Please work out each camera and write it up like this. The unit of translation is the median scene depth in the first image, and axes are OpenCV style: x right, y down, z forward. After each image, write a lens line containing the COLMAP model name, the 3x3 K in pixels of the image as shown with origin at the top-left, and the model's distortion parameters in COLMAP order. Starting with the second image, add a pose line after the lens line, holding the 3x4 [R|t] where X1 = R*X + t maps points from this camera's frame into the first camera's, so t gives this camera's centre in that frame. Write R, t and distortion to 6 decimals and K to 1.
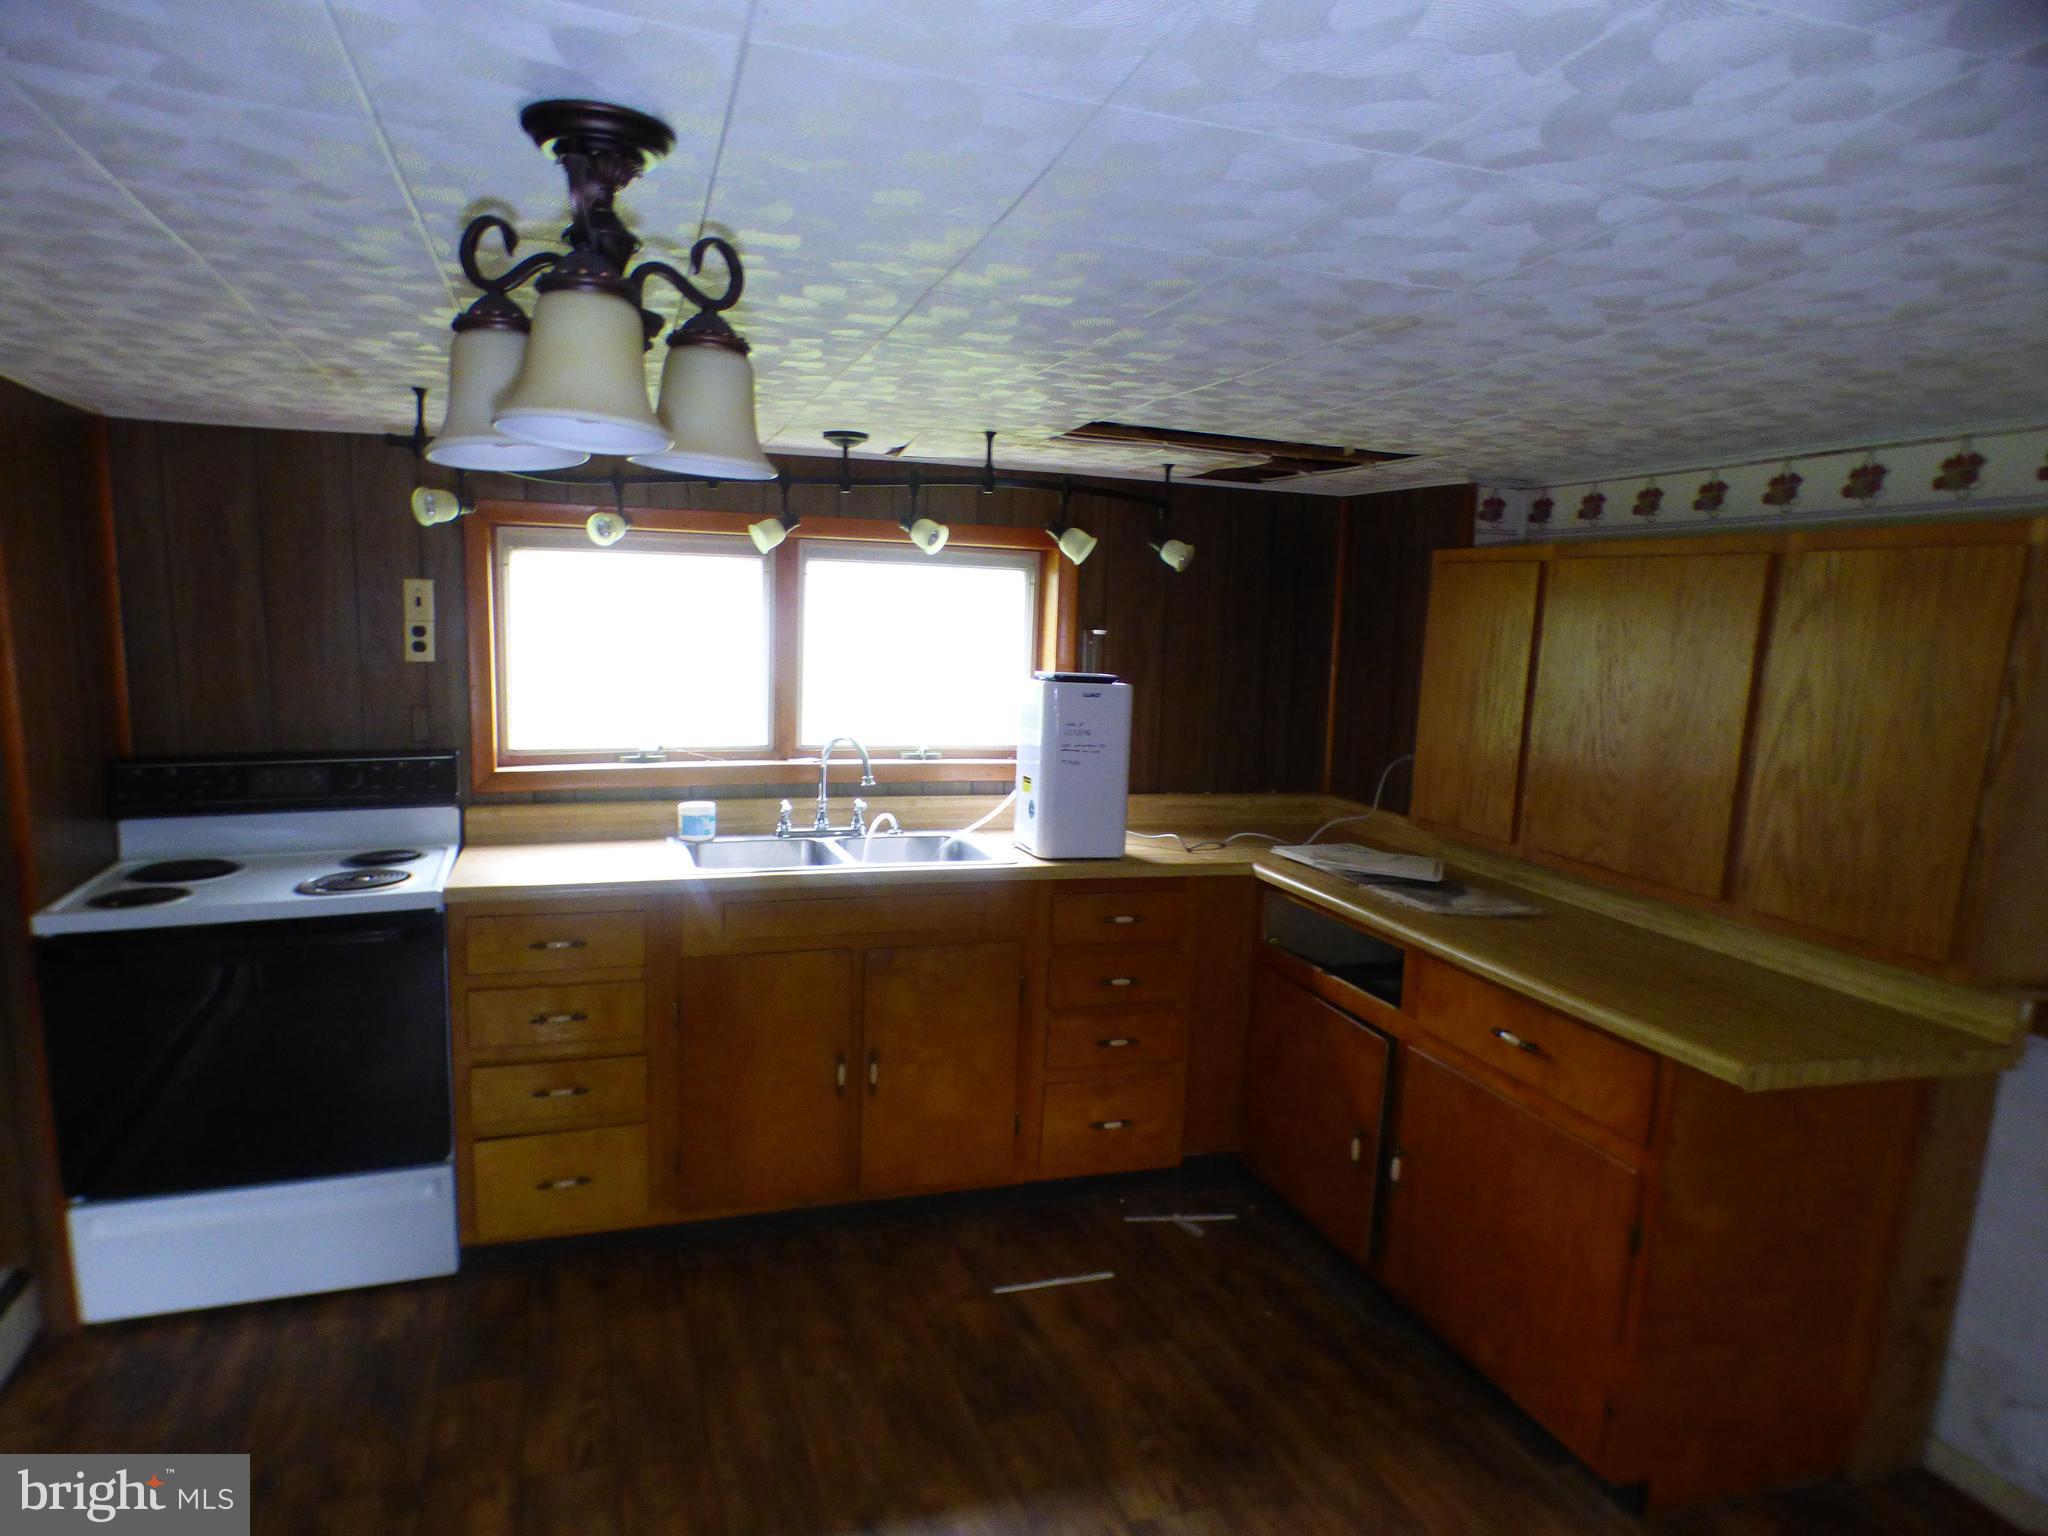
lens RADIAL K [[1189.7, 0, 1017.5], [0, 1189.7, 790.3], [0, 0, 1]] dist [0.001430, 0.002122]
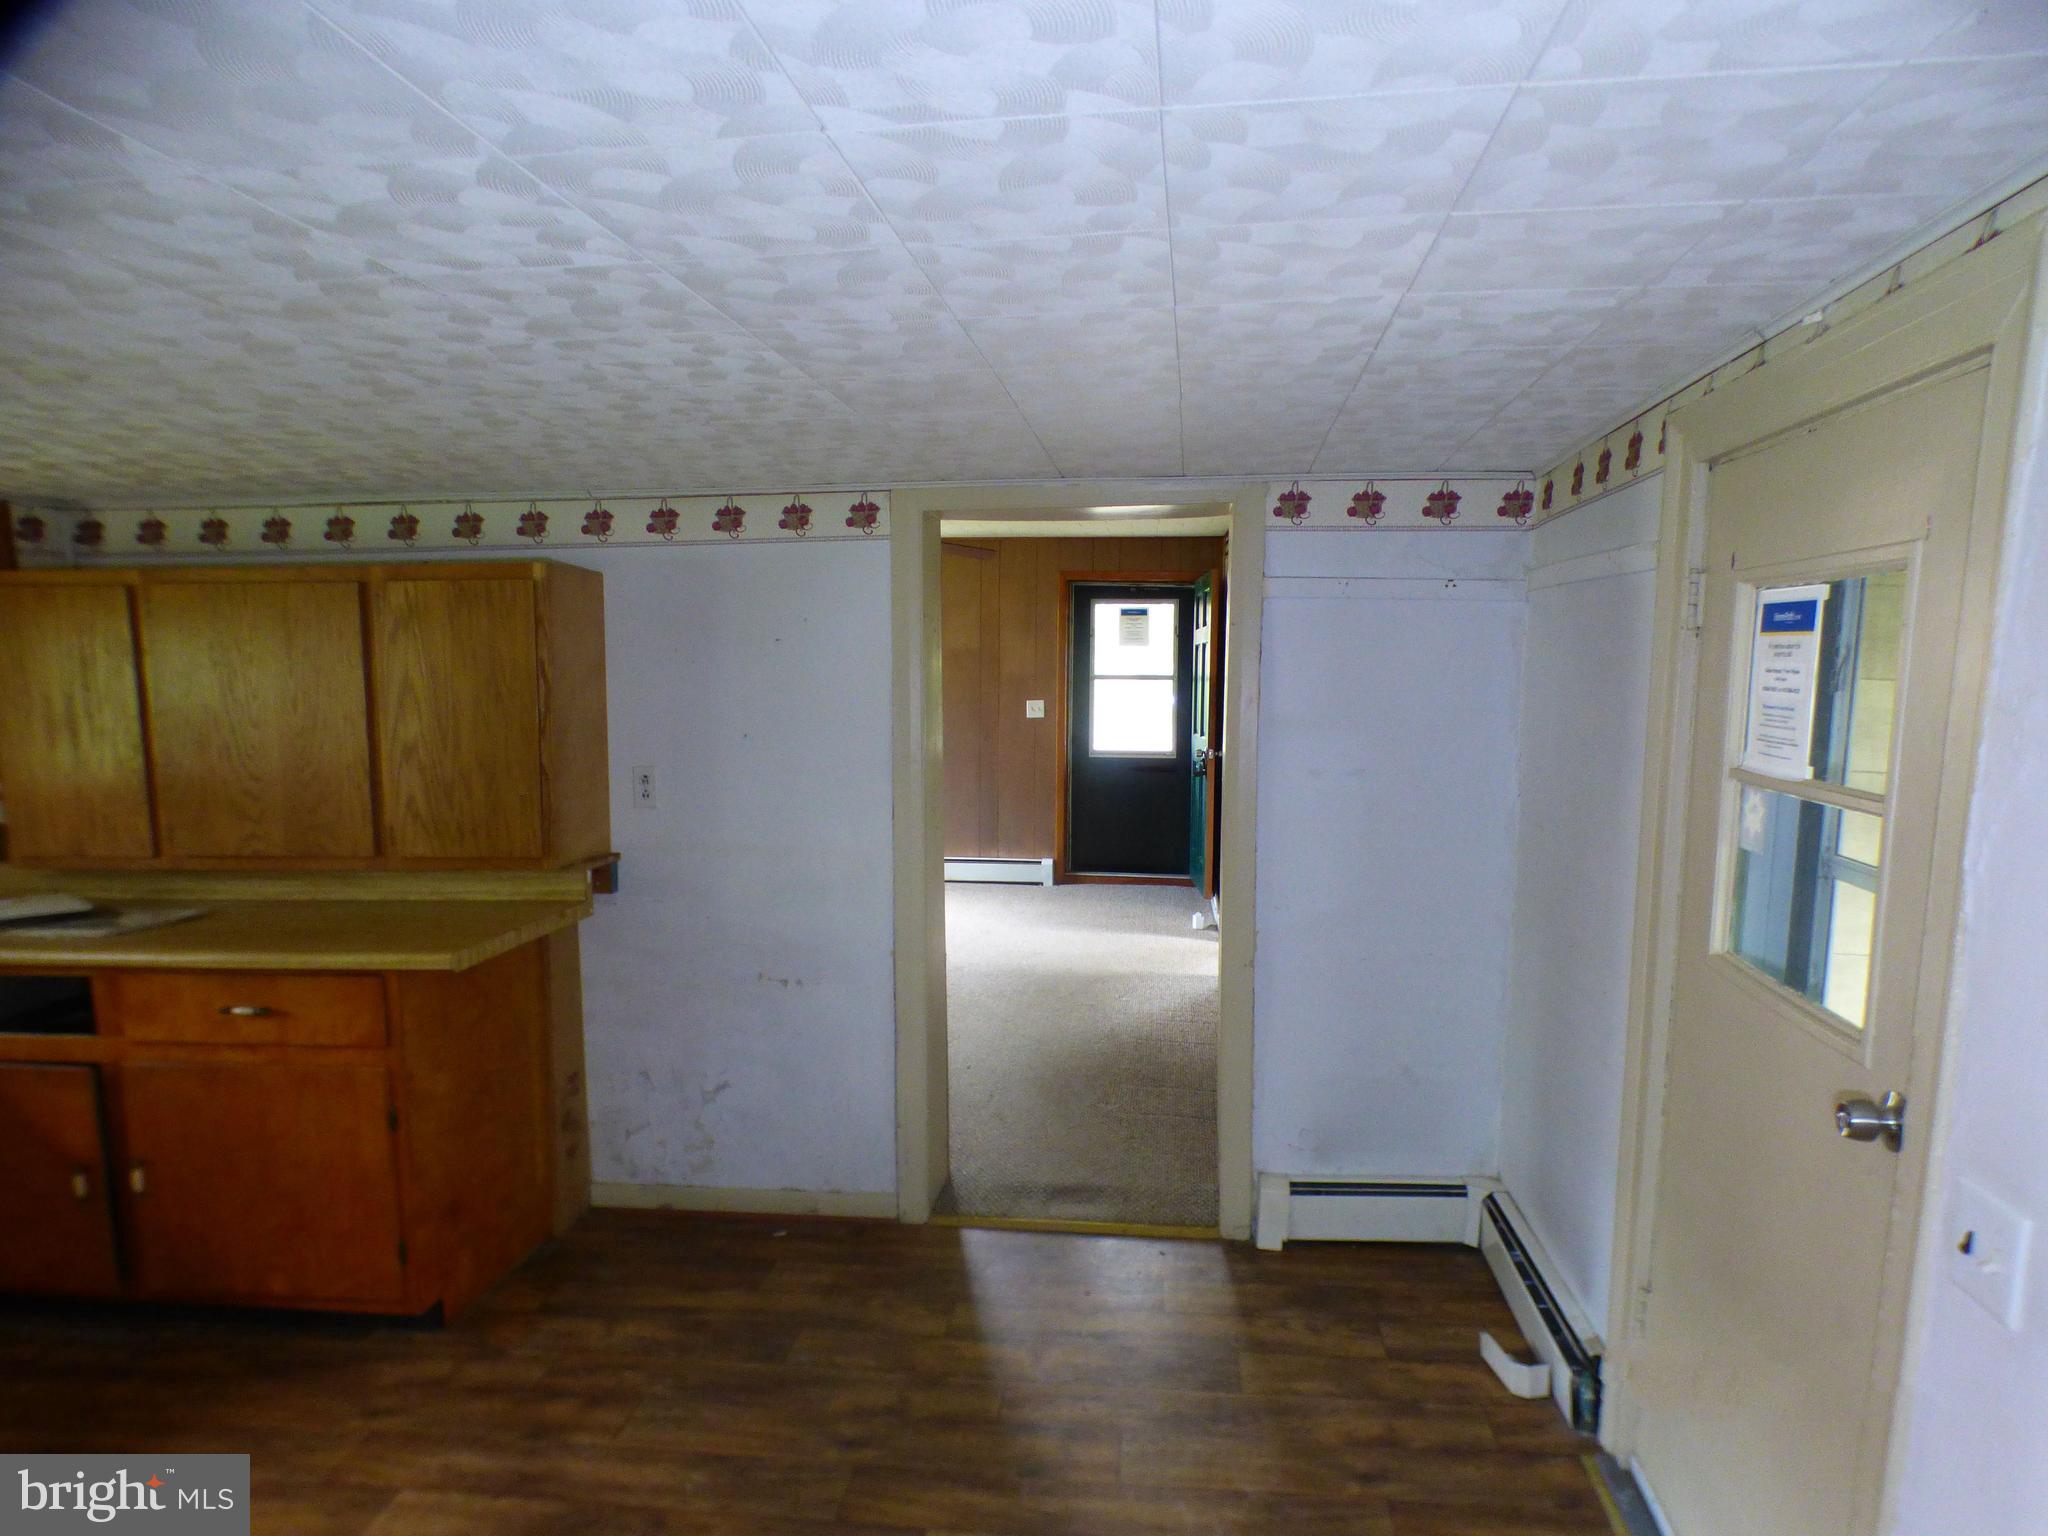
lens RADIAL K [[1189.7, 0, 1017.5], [0, 1189.7, 790.3], [0, 0, 1]] dist [0.001430, 0.002122]
pose [[0.416732, -0.149931, 0.896580, -0.245055], [0.161178, 0.982864, 0.089445, 0.019791], [-0.894626, 0.107234, 0.433756, -0.158691]]
